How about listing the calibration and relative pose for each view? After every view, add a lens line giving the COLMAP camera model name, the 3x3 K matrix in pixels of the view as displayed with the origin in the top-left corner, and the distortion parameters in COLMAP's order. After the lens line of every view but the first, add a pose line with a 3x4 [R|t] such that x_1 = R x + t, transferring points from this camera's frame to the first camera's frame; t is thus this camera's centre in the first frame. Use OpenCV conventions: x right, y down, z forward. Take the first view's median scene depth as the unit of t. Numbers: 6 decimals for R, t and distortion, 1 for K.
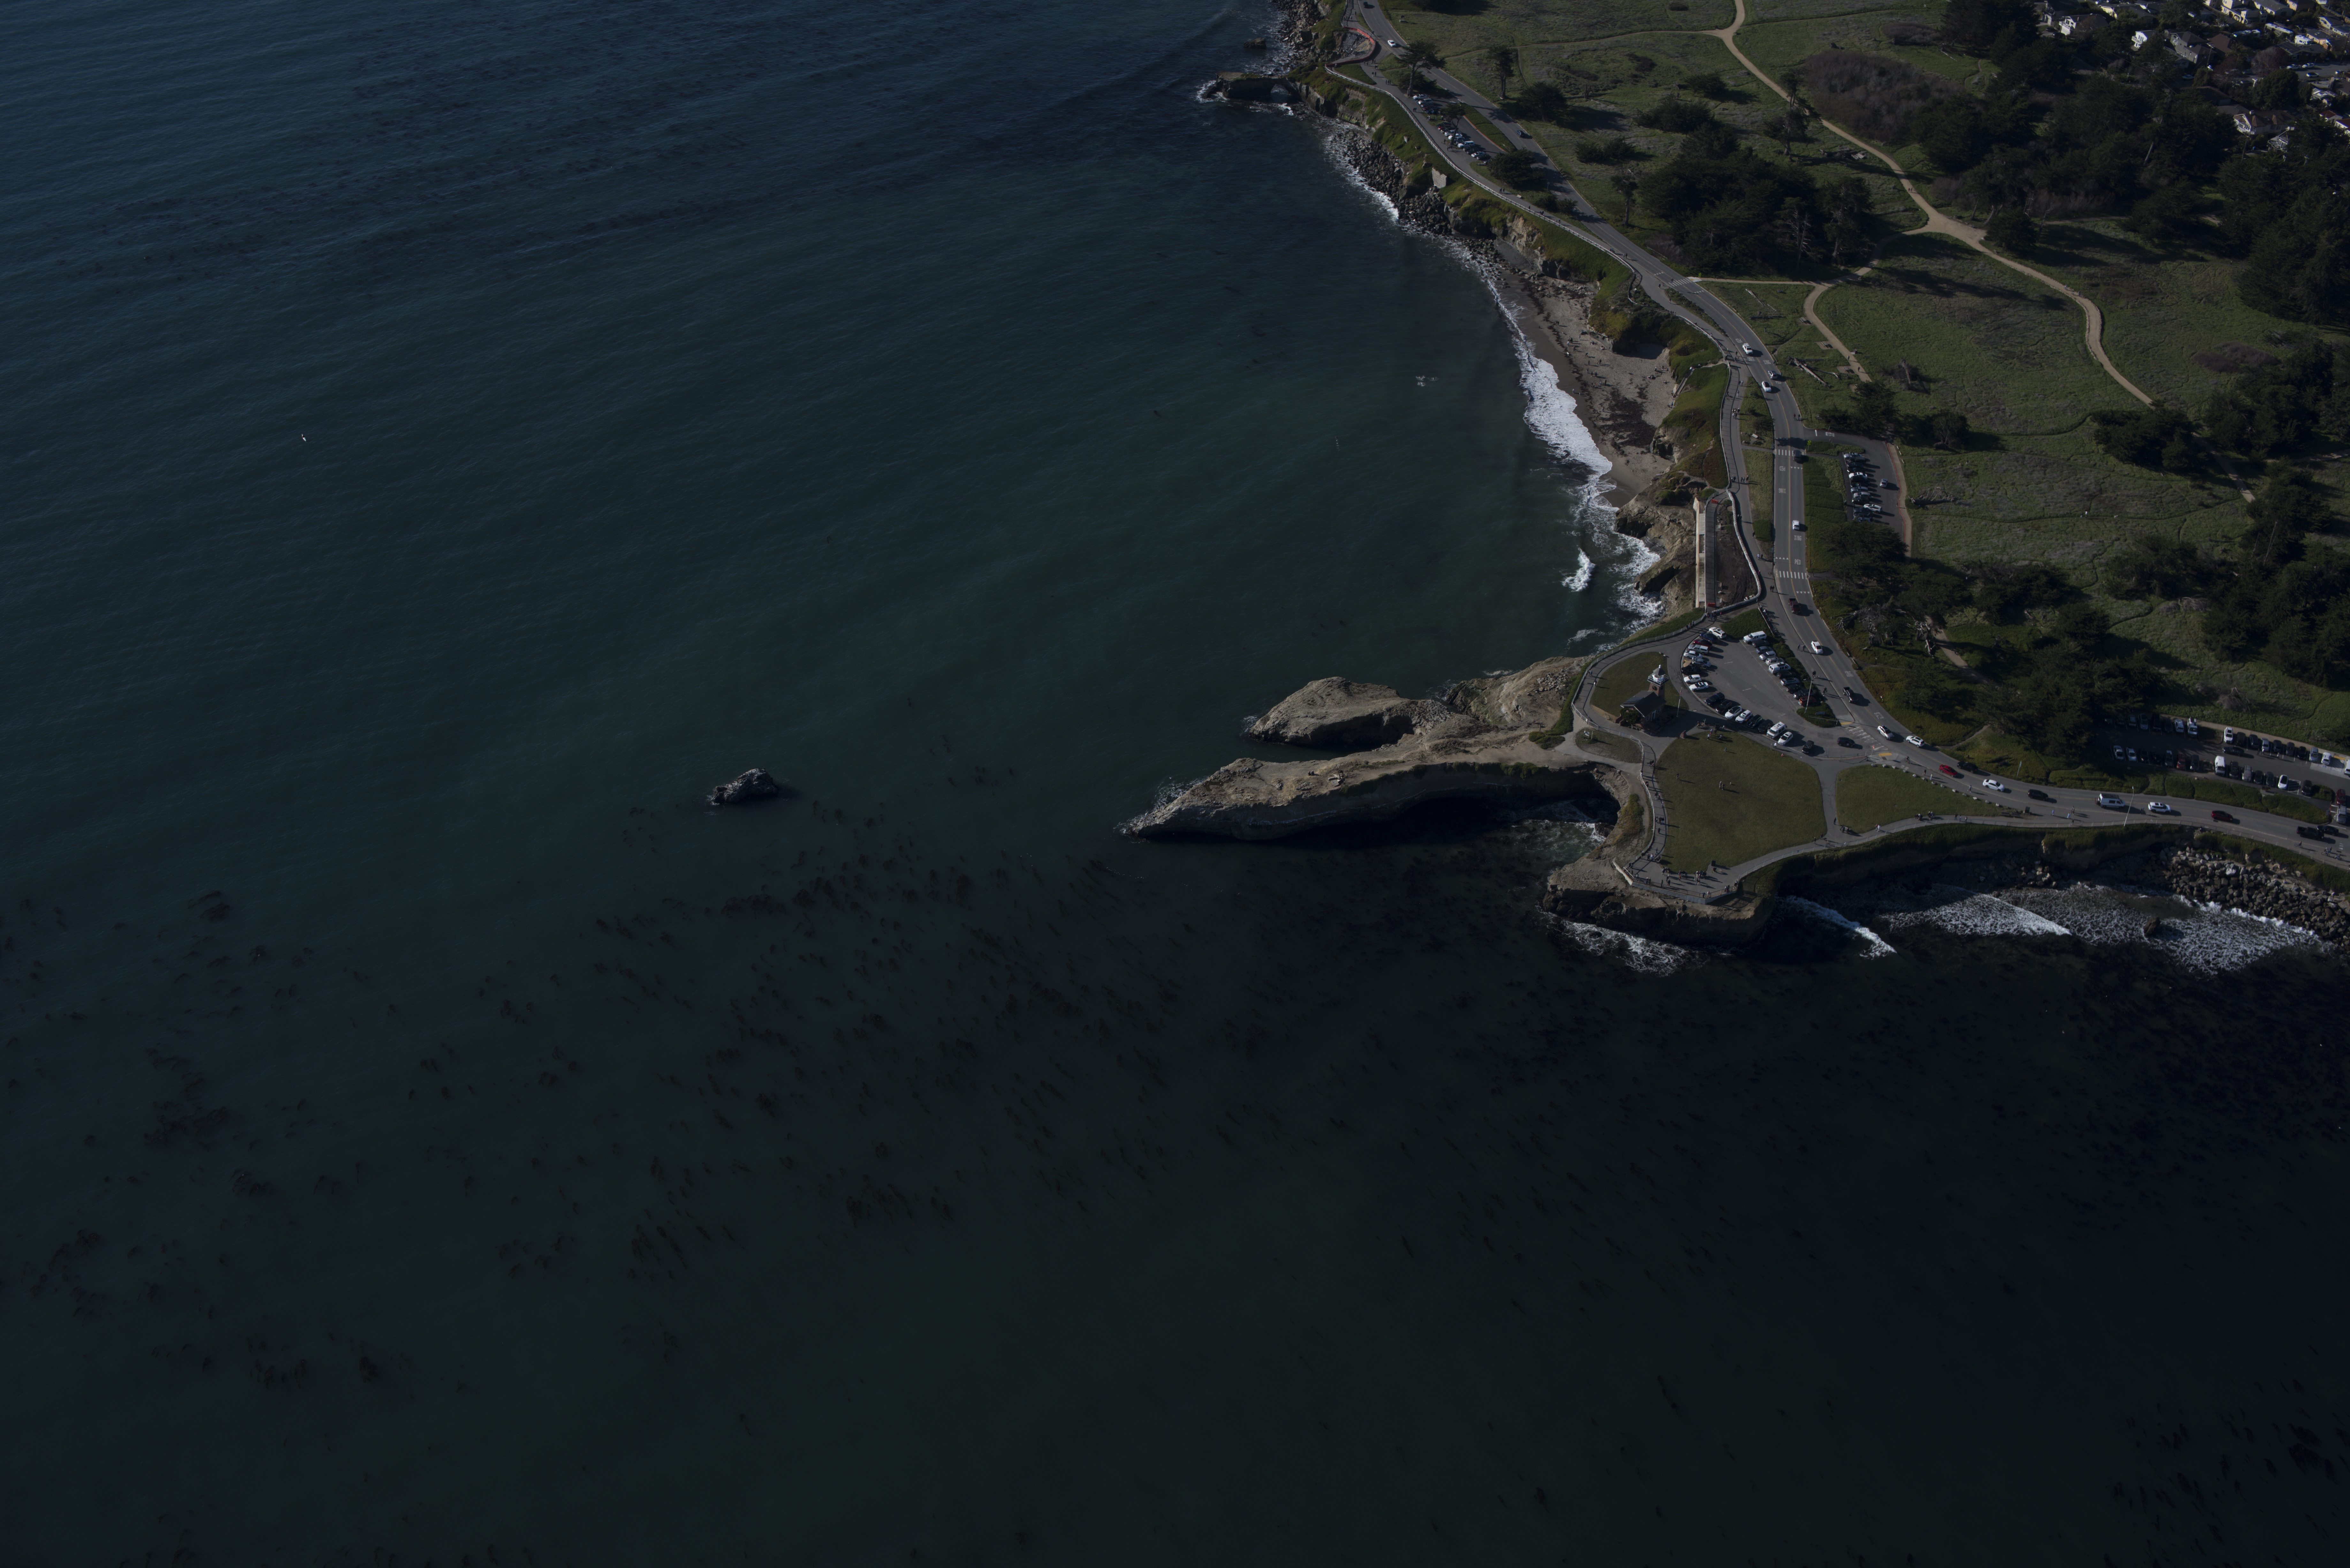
lens RADIAL K [[2723.1, 0, 1175.0], [0, 2723.1, 784.0], [0, 0, 1]] dist [-0.118454, 0.149504]
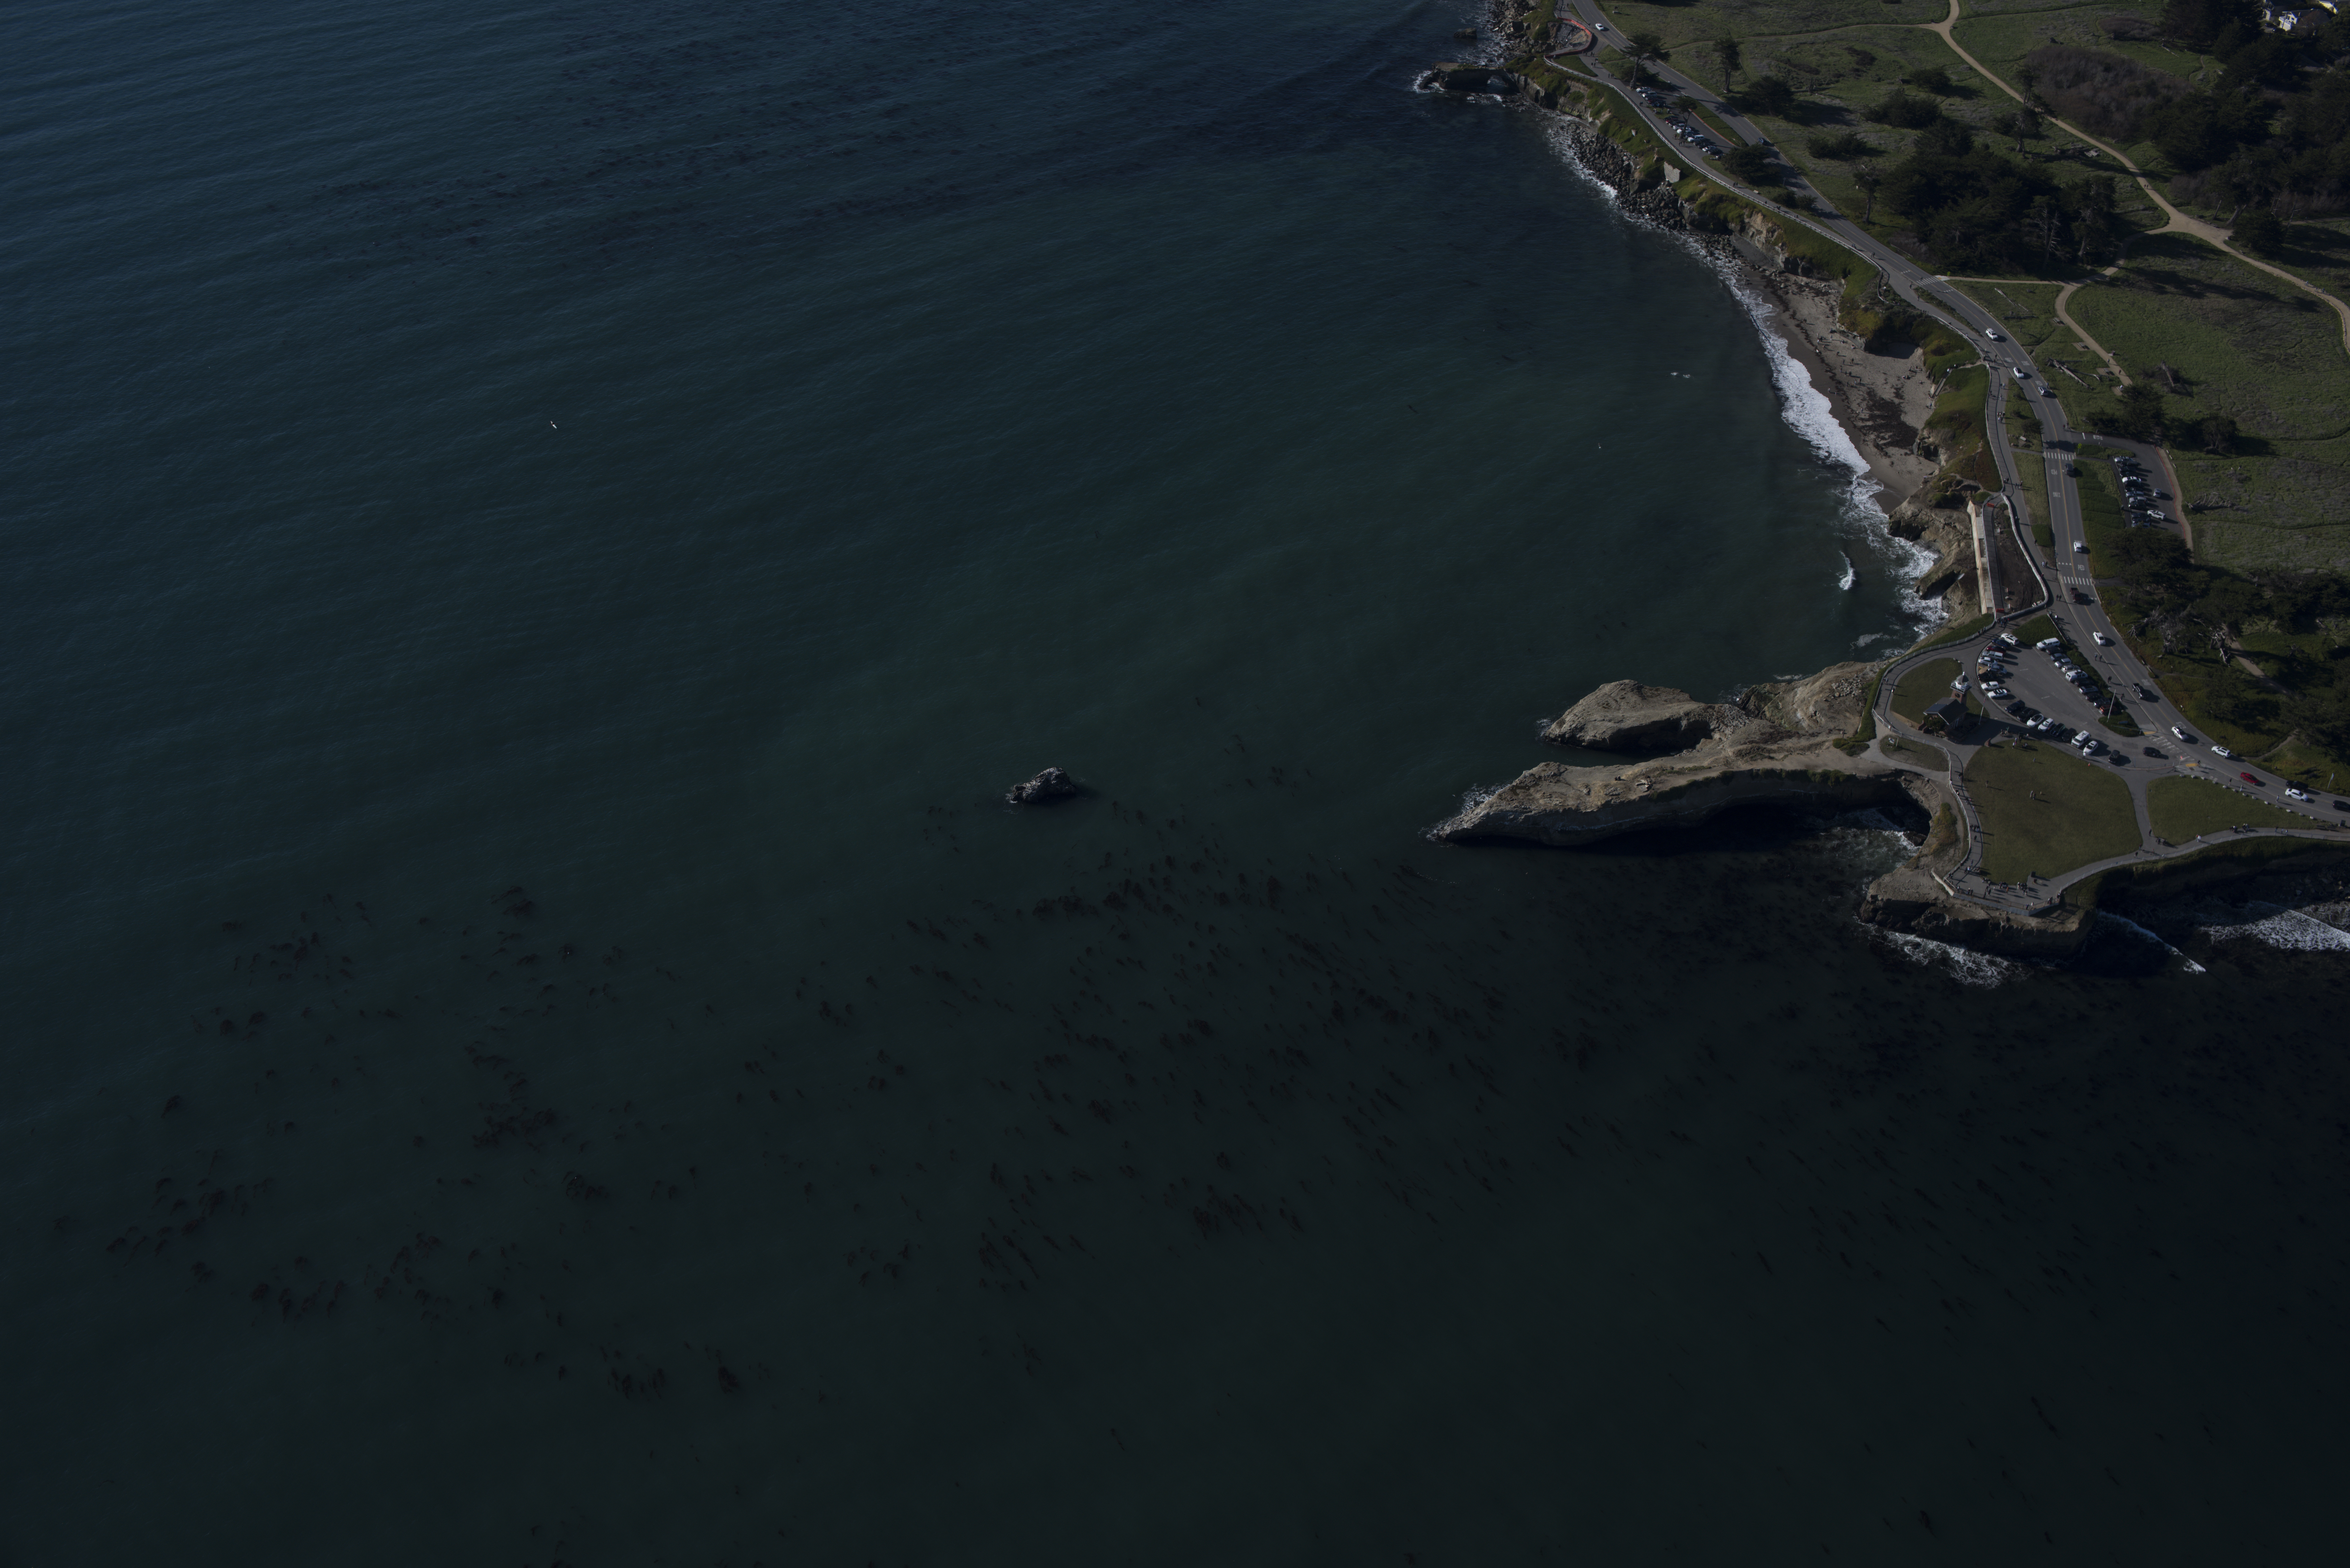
lens RADIAL K [[2723.1, 0, 1175.0], [0, 2723.1, 784.0], [0, 0, 1]] dist [-0.118454, 0.149504]
pose [[0.999767, 0.010394, -0.018912, -0.076224], [-0.010276, 0.999927, 0.006309, -0.005343], [0.018976, -0.006114, 0.999801, 0.008784]]
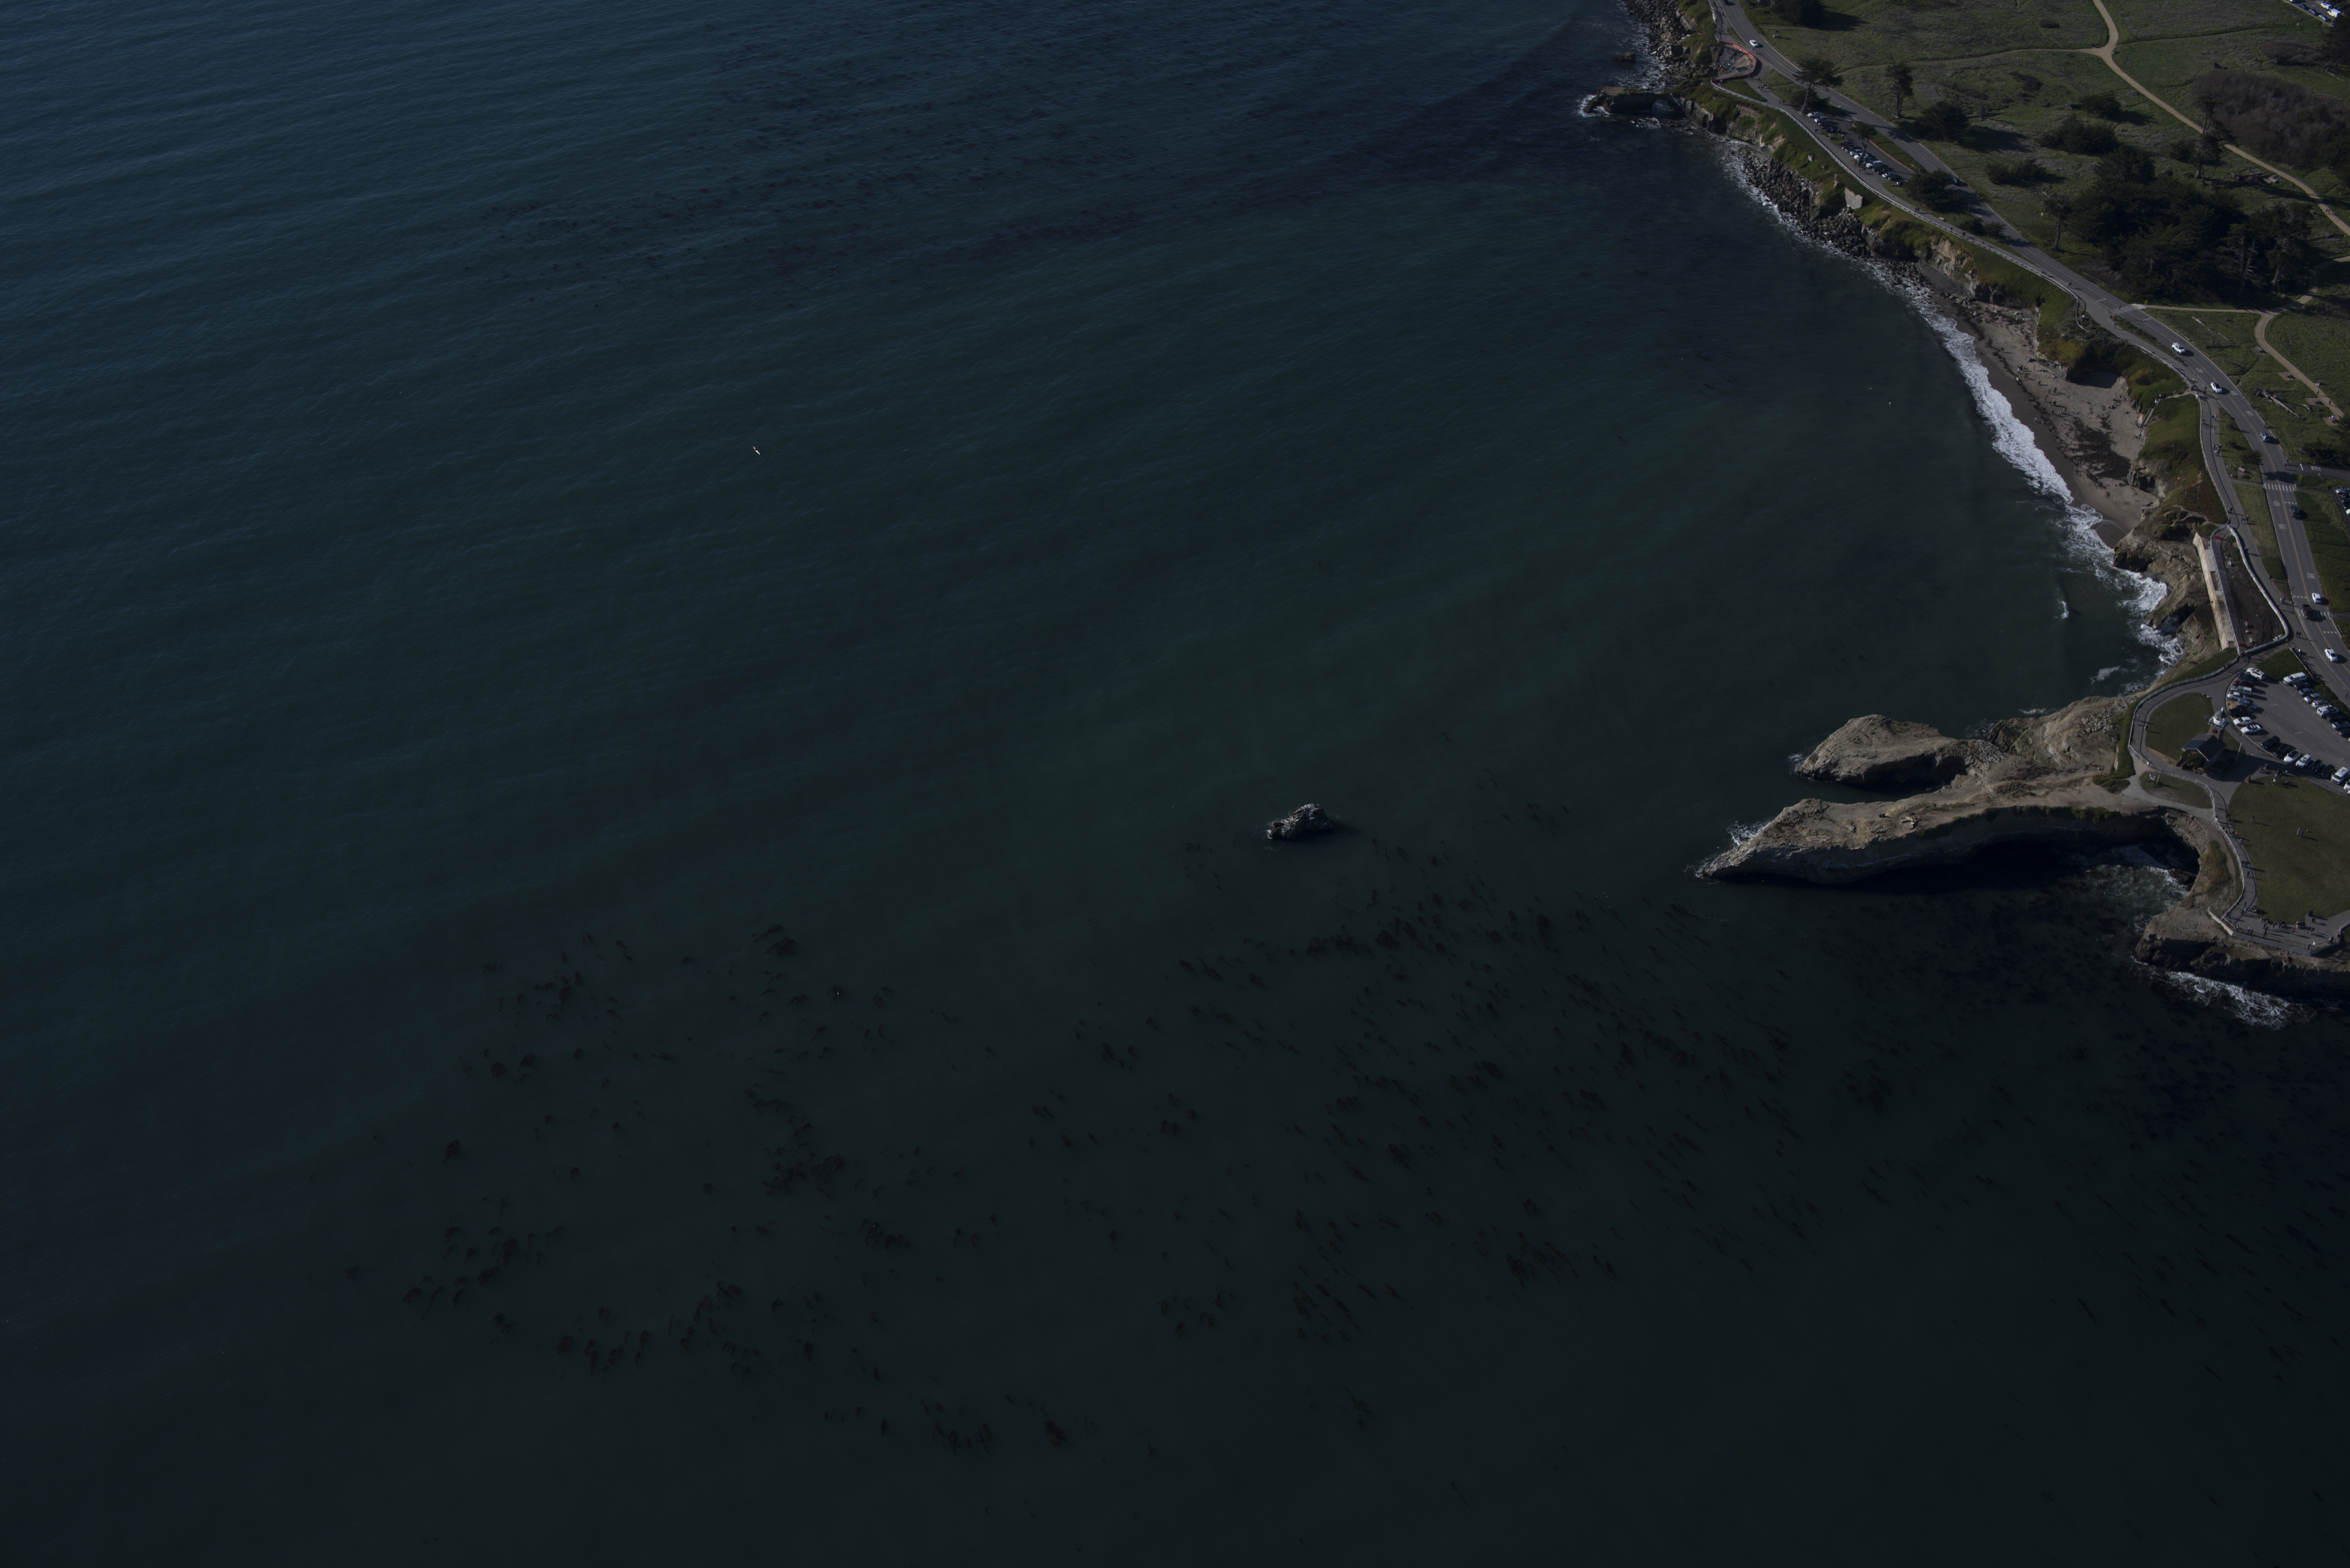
lens RADIAL K [[2723.1, 0, 1175.0], [0, 2723.1, 784.0], [0, 0, 1]] dist [-0.118454, 0.149504]
pose [[0.999722, 0.011567, -0.020529, -0.152781], [-0.011545, 0.999933, 0.001187, -0.011123], [0.020541, -0.000950, 0.999789, 0.017686]]
